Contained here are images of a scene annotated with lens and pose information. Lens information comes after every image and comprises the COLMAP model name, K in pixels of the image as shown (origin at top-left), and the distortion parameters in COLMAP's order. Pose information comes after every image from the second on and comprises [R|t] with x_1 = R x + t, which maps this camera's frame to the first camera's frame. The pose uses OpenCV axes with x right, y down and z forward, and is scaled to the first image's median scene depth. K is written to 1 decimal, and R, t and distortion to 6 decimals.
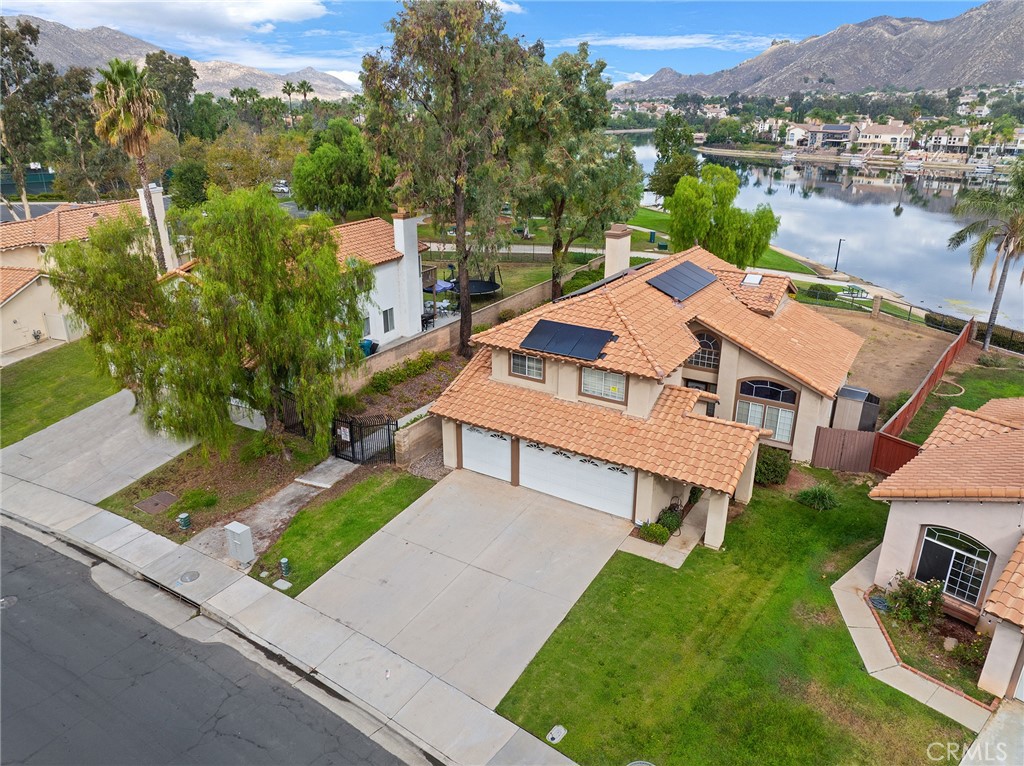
lens RADIAL K [[722.0, 0, 516.5], [0, 722.0, 381.5], [0, 0, 1]] dist [-0.056478, 0.029809]
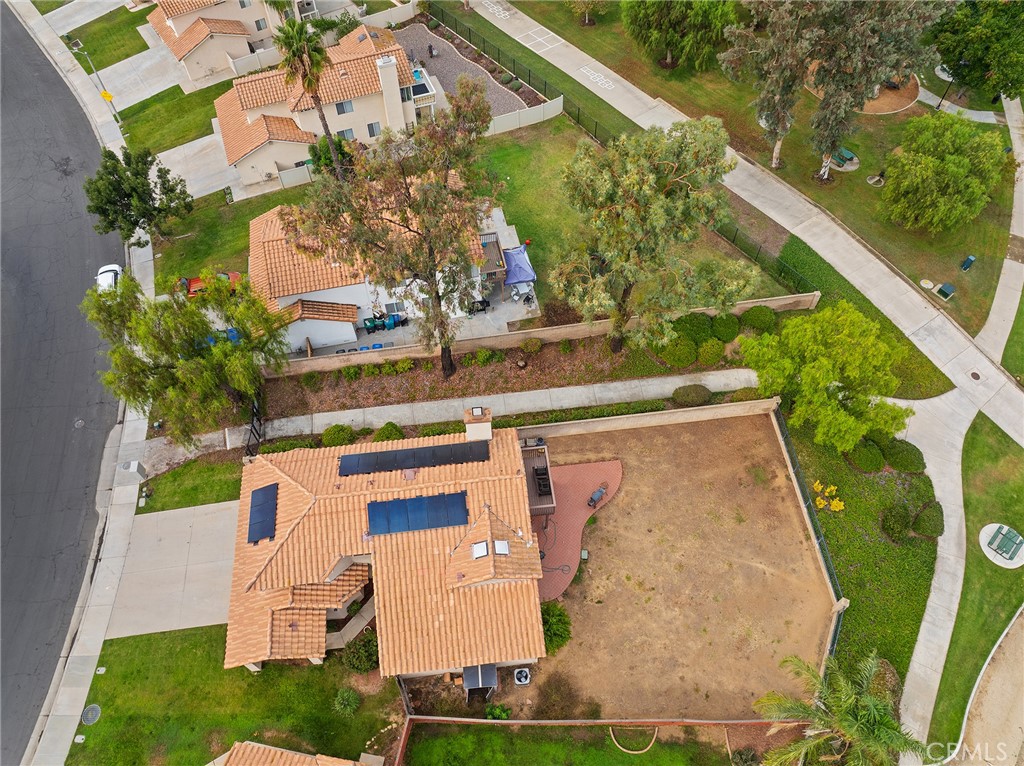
lens RADIAL K [[722.0, 0, 516.5], [0, 722.0, 381.5], [0, 0, 1]] dist [-0.056478, 0.029809]
pose [[0.627683, 0.640224, -0.442863, 0.838569], [-0.270753, 0.712914, 0.646875, -1.286975], [0.729868, -0.286126, 0.620826, 0.528148]]
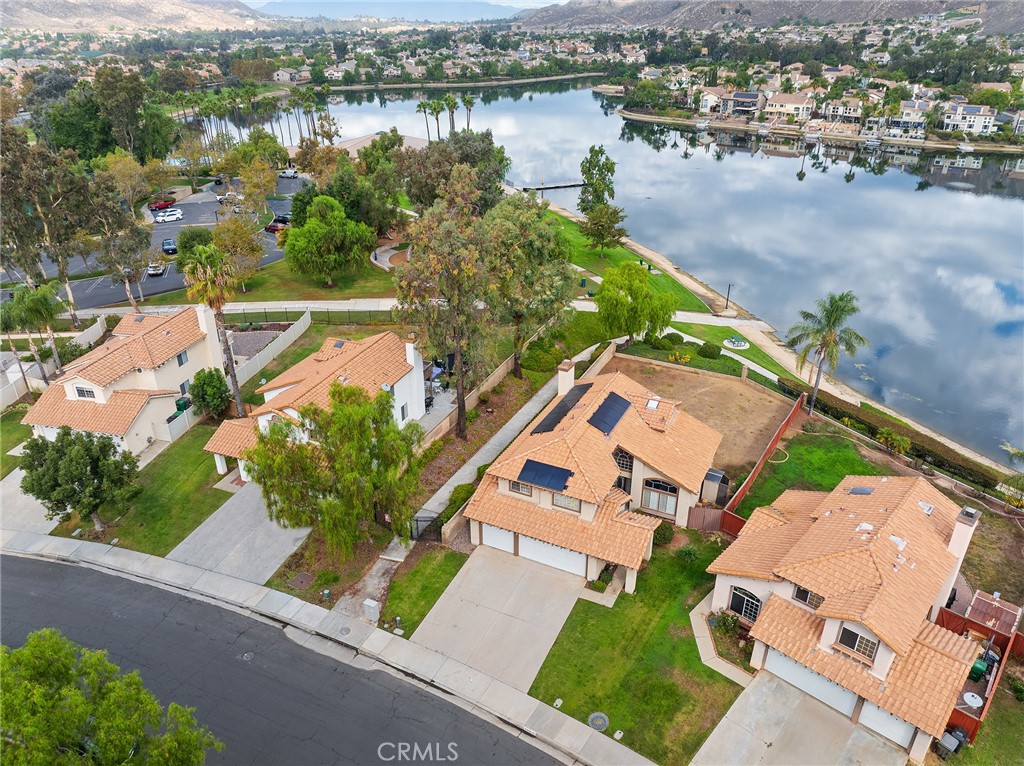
lens RADIAL K [[722.0, 0, 516.5], [0, 722.0, 381.5], [0, 0, 1]] dist [-0.056478, 0.029809]
pose [[0.994378, -0.046305, 0.095227, -0.145913], [0.037273, 0.994824, 0.094526, -0.432362], [-0.099112, -0.090445, 0.990957, -0.659887]]
